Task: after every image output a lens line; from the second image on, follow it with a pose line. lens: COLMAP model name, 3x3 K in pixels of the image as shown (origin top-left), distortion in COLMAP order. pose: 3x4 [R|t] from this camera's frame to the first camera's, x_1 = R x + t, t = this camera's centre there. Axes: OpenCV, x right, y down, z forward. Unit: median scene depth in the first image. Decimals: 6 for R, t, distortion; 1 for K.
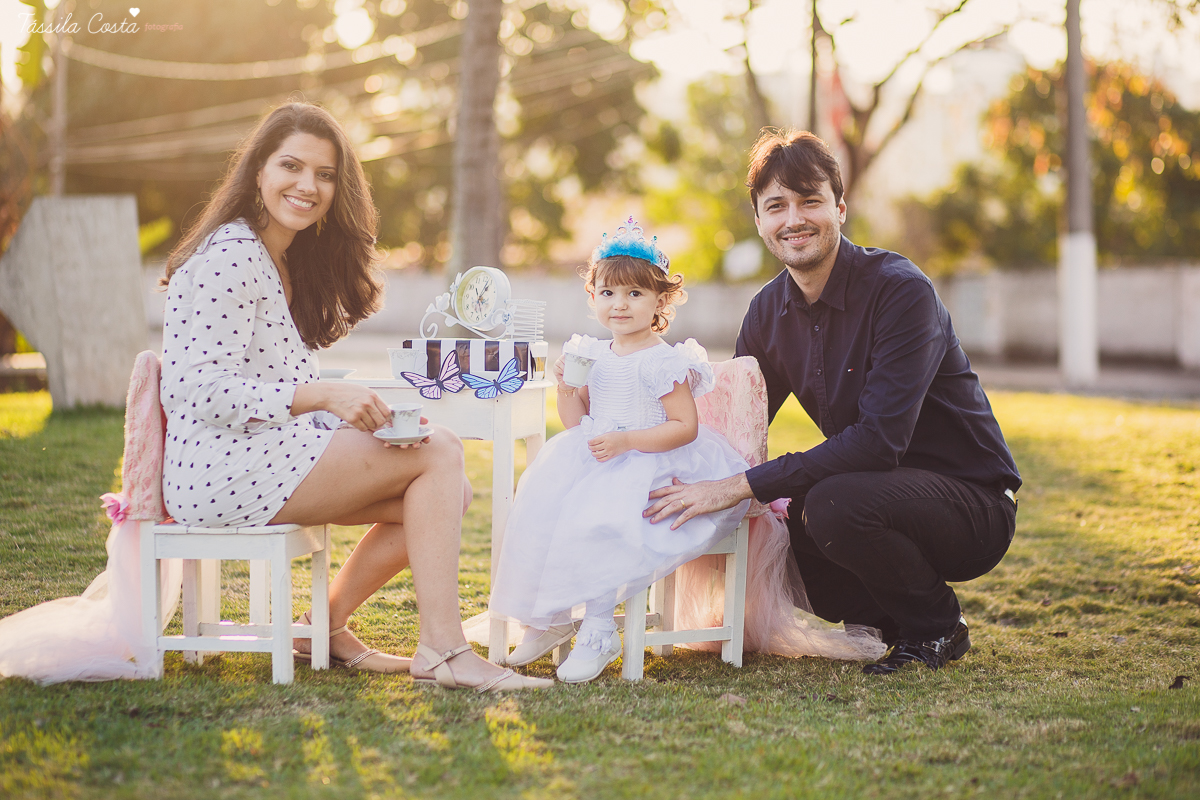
lens RADIAL K [[3022.7, 0, 600.0], [0, 3022.7, 400.0], [0, 0, 1]] dist [-0.036035, -1.324038]
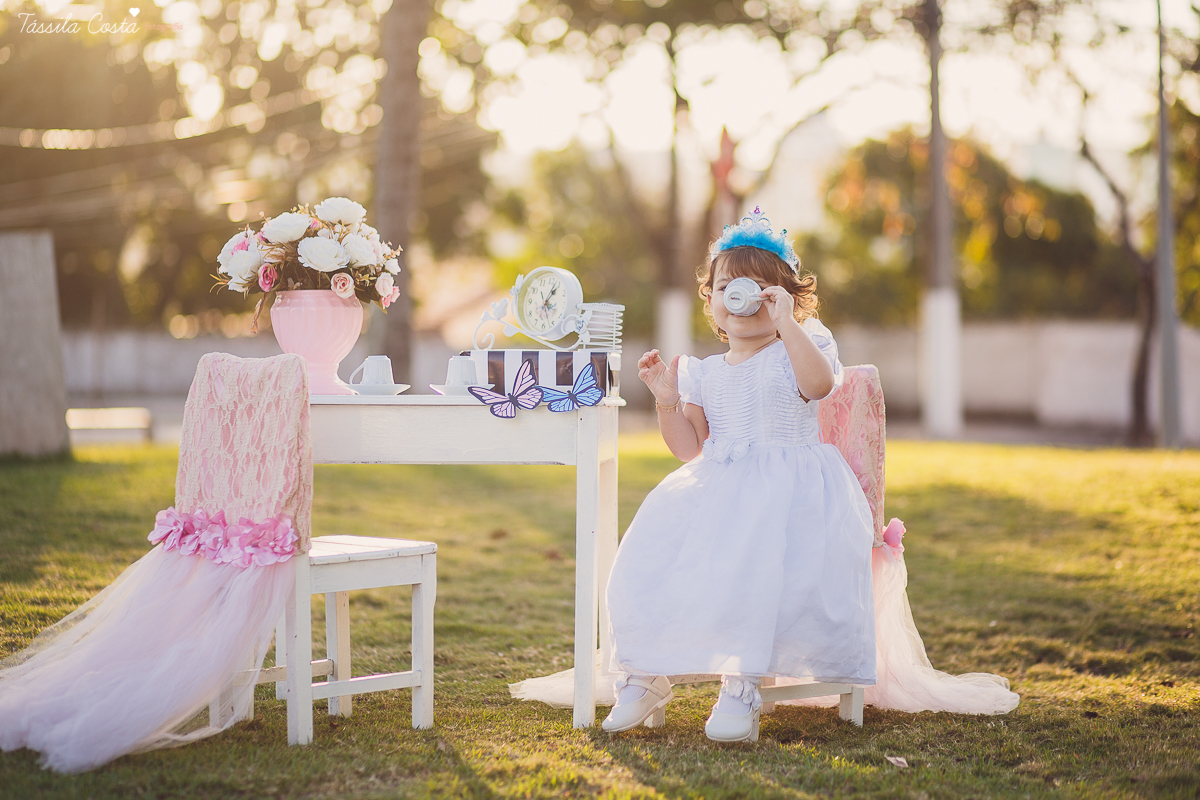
lens RADIAL K [[2950.3, 0, 600.0], [0, 2950.3, 400.0], [0, 0, 1]] dist [-0.036773, -0.539702]
pose [[0.998560, -0.006702, 0.053230, -0.074093], [0.007838, 0.999745, -0.021164, 0.012900], [-0.053075, 0.021551, 0.998358, 0.165374]]
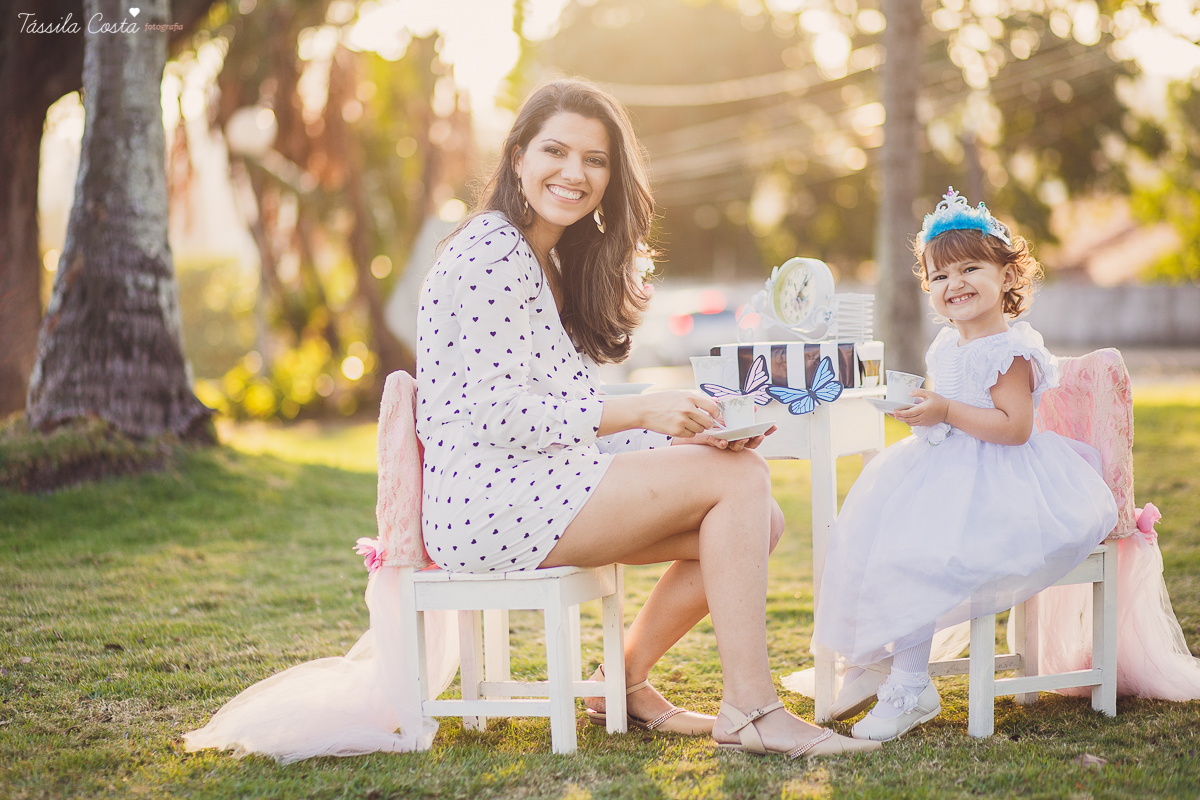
lens RADIAL K [[2983.3, 0, 597.5], [0, 2983.3, 348.8], [0, 0, 1]] dist [0.048103, -2.150238]
pose [[0.985367, -0.043693, -0.164749, 0.046786], [0.040153, 0.998887, -0.024755, 0.000665], [0.165647, 0.017778, 0.986025, 0.157547]]
